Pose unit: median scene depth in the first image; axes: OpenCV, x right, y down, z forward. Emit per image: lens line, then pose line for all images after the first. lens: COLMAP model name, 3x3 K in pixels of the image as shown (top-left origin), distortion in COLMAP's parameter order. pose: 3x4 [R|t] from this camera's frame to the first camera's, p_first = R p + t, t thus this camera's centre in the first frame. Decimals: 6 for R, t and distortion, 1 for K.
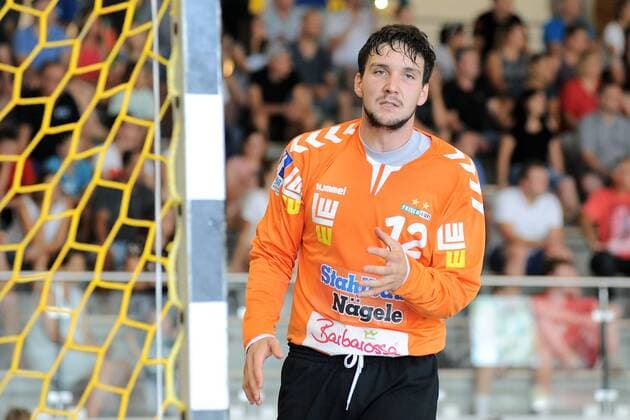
lens RADIAL K [[2606.9, 0, 315.0], [0, 2606.9, 210.0], [0, 0, 1]] dist [0.080193, 2.820973]
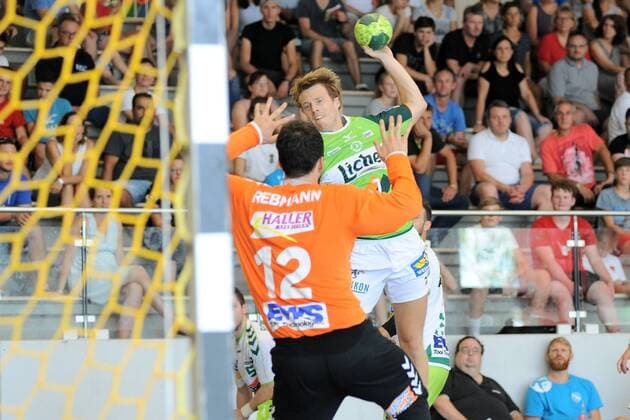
lens RADIAL K [[2606.9, 0, 315.0], [0, 2606.9, 210.0], [0, 0, 1]] dist [0.080193, 2.820973]
pose [[0.999936, -0.010967, -0.002653, 0.005820], [0.011029, 0.999634, 0.024708, -0.001409], [0.002381, -0.024736, 0.999691, -0.114796]]
